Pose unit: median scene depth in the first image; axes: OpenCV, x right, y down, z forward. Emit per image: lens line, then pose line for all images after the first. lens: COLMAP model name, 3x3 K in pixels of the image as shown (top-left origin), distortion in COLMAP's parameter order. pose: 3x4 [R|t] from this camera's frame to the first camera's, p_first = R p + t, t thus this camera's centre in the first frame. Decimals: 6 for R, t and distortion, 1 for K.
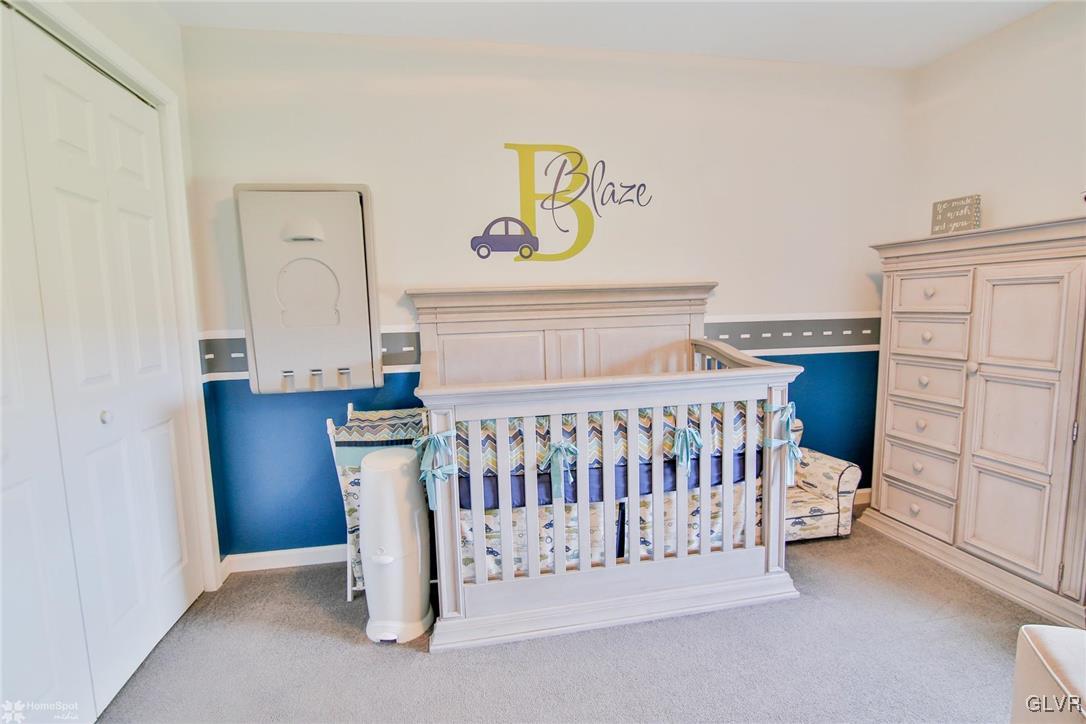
lens RADIAL K [[529.1, 0, 535.9], [0, 529.1, 364.8], [0, 0, 1]] dist [-0.018436, -0.000530]
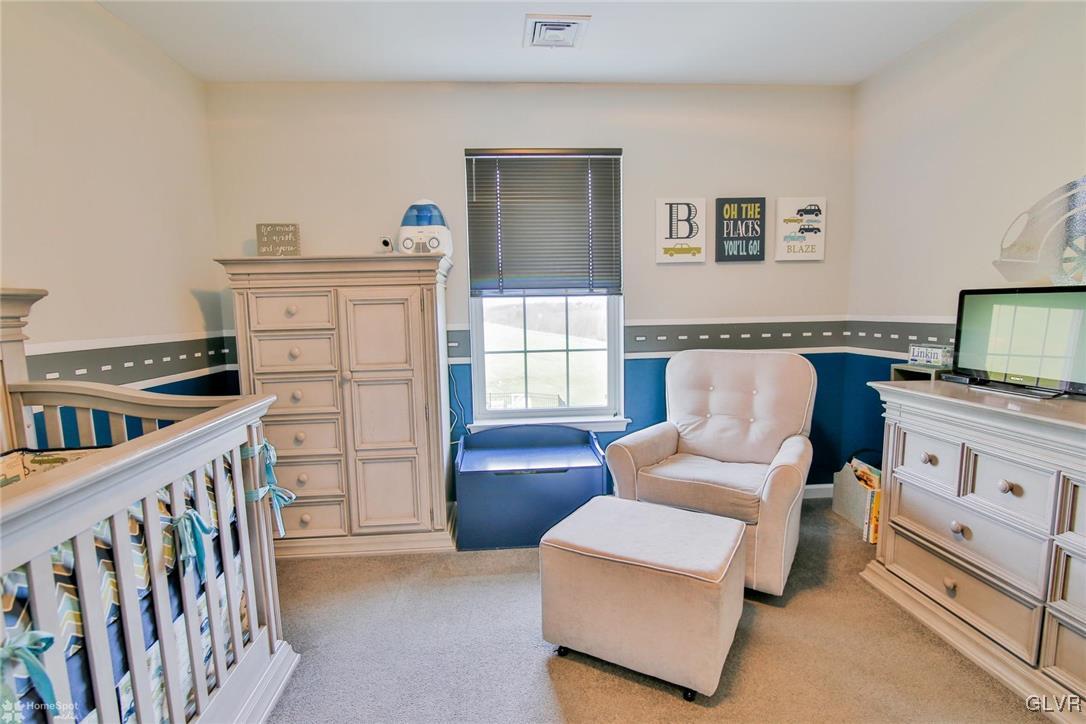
lens RADIAL K [[529.1, 0, 535.9], [0, 529.1, 364.8], [0, 0, 1]] dist [-0.018436, -0.000530]
pose [[0.128885, -0.082761, 0.988200, -0.242490], [0.126994, 0.989684, 0.066322, -0.041223], [-0.983494, 0.116947, 0.138066, 0.409175]]
